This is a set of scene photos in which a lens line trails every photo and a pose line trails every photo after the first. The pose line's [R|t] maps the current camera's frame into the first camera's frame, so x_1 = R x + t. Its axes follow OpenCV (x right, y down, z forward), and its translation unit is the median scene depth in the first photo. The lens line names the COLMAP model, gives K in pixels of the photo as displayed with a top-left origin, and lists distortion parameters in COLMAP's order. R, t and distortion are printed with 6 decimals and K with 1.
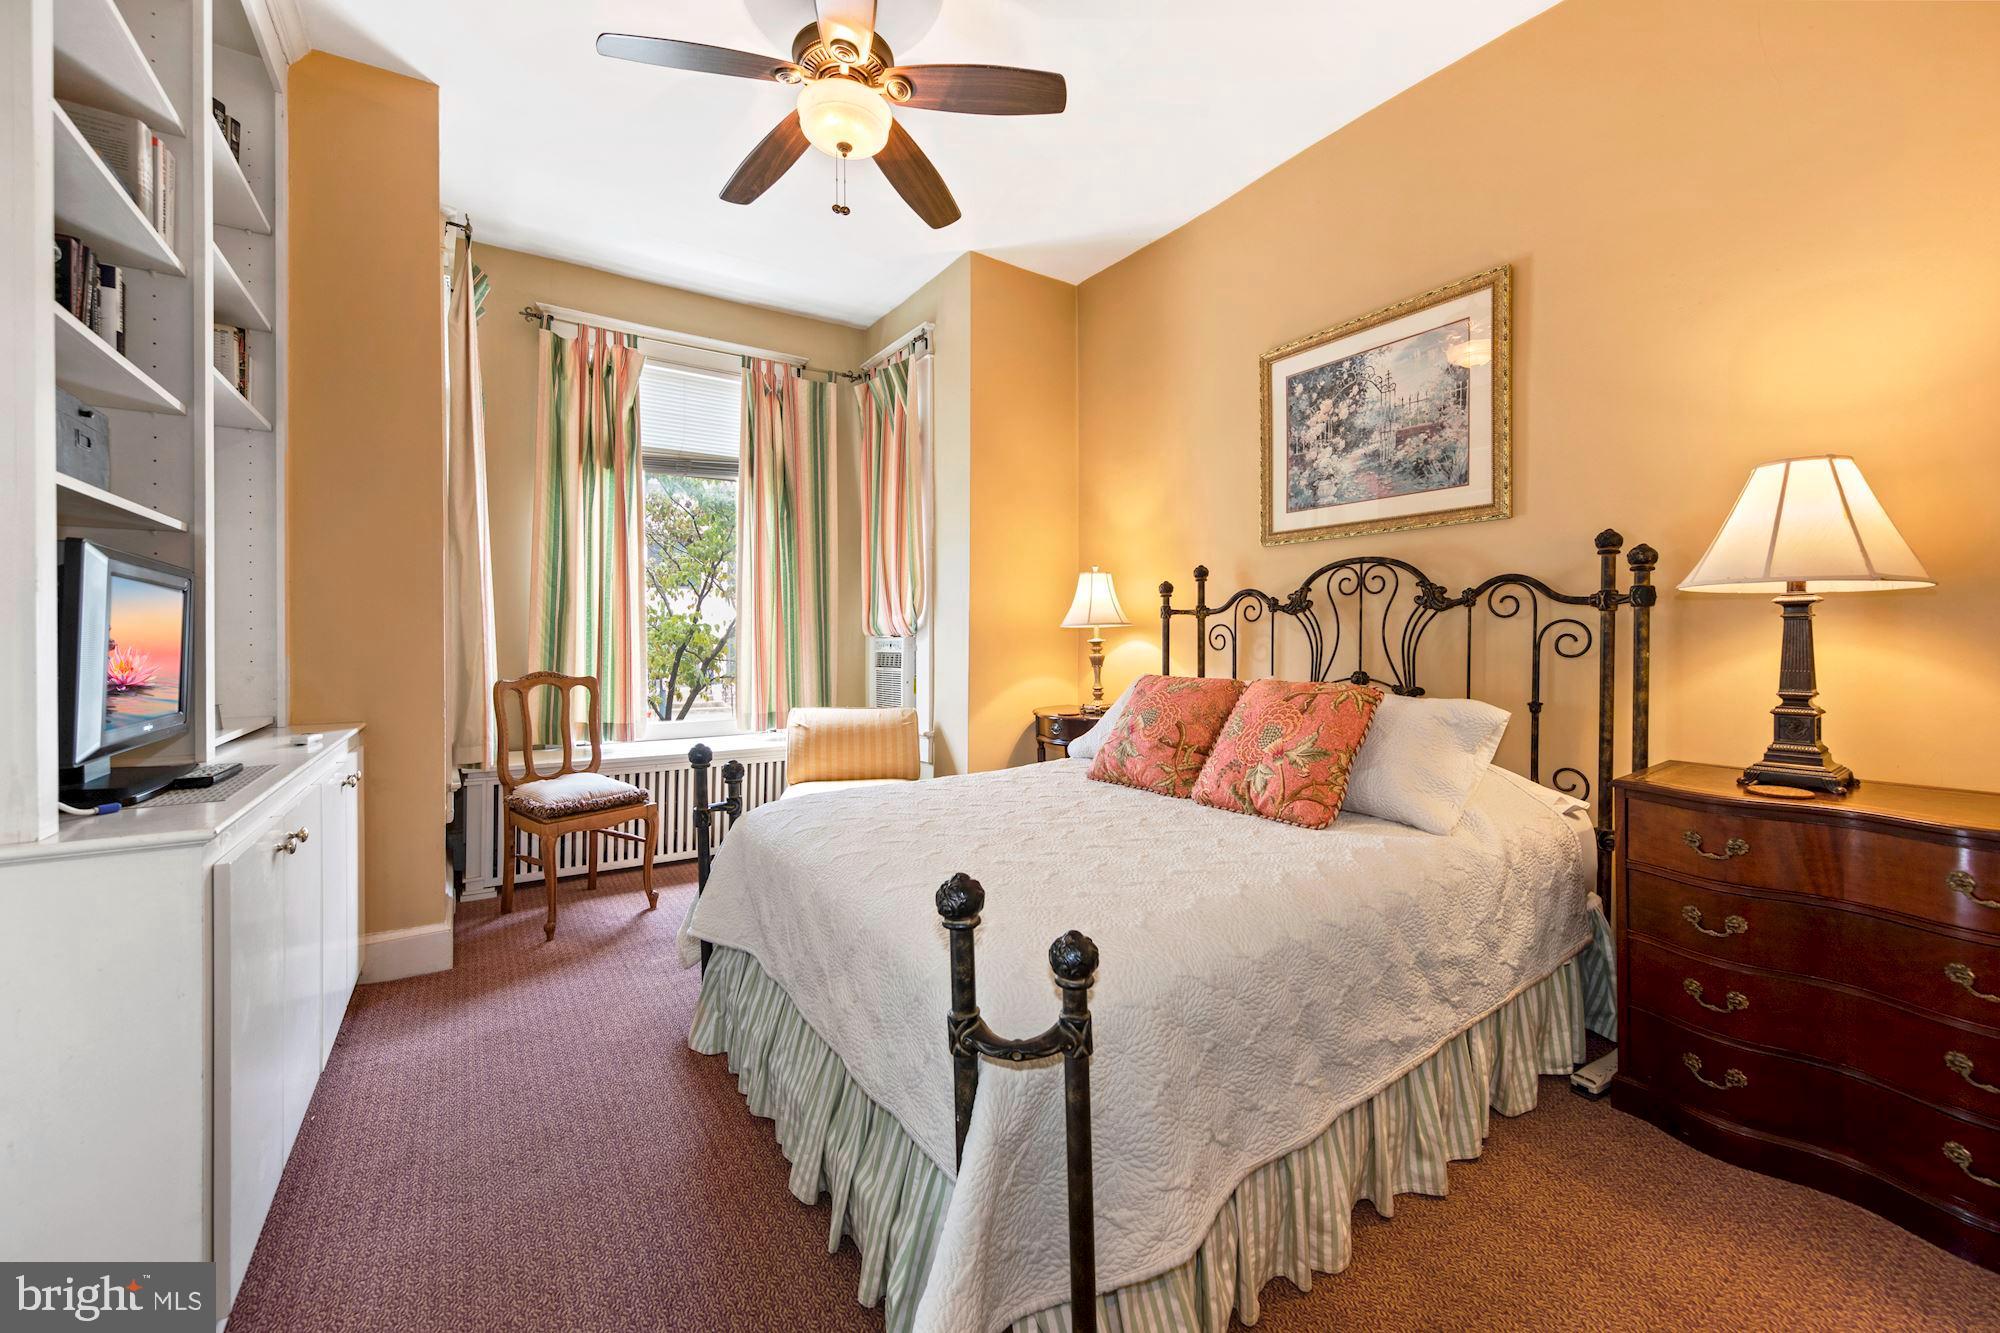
lens RADIAL K [[797.5, 0, 1004.2], [0, 797.5, 656.1], [0, 0, 1]] dist [0.016783, -0.000018]
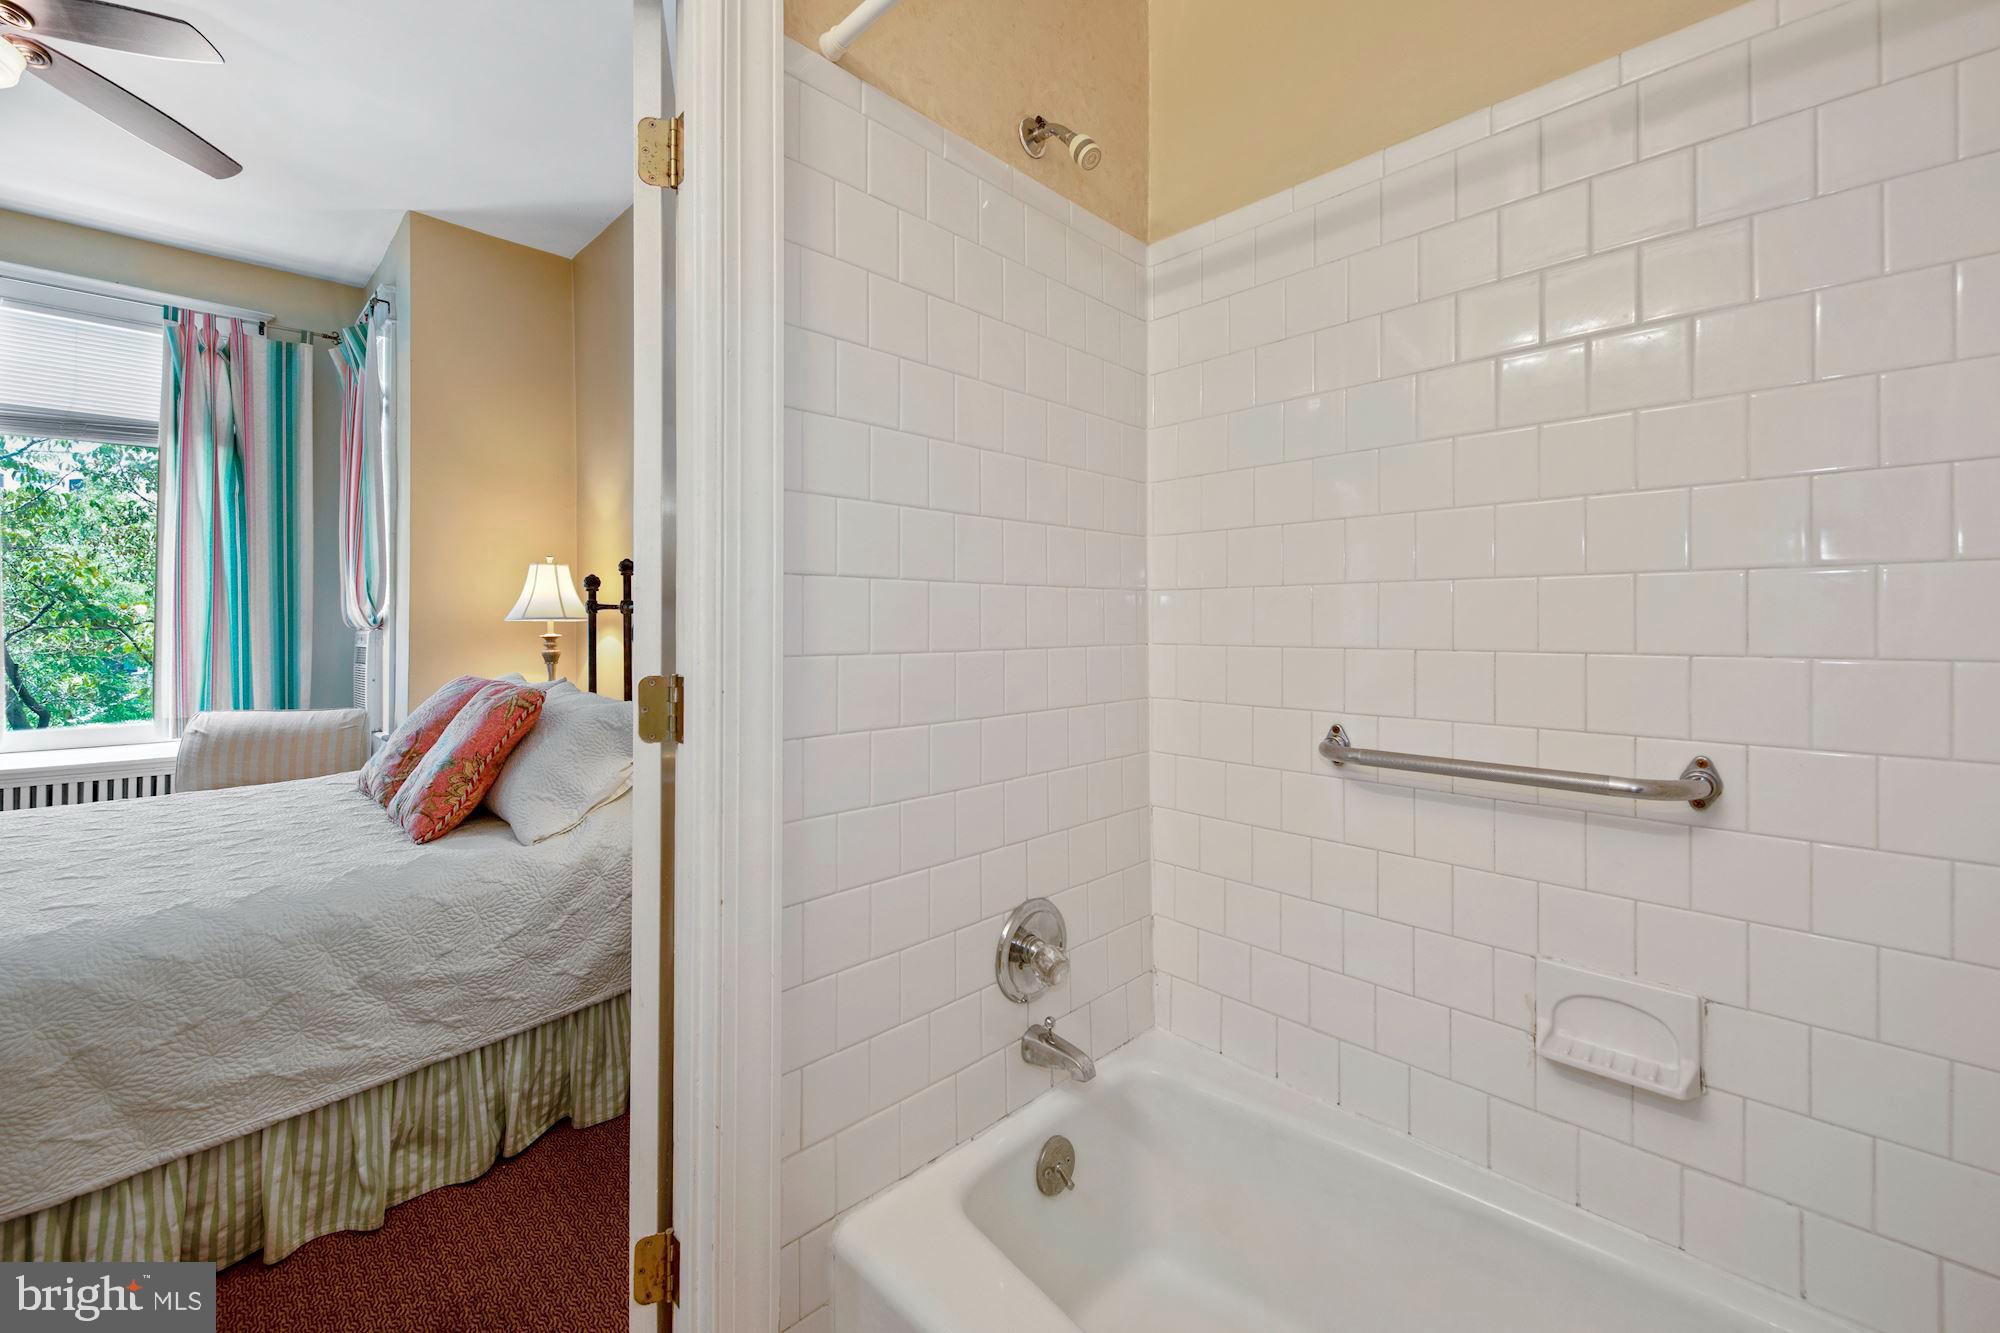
lens RADIAL K [[813.5, 0, 996.8], [0, 813.5, 635.7], [0, 0, 1]] dist [-0.000853, -0.000205]
pose [[0.982138, 0.003095, 0.188134, 0.407344], [-0.001704, 0.999970, -0.007554, -0.011594], [-0.188152, 0.007098, 0.982114, -0.036093]]
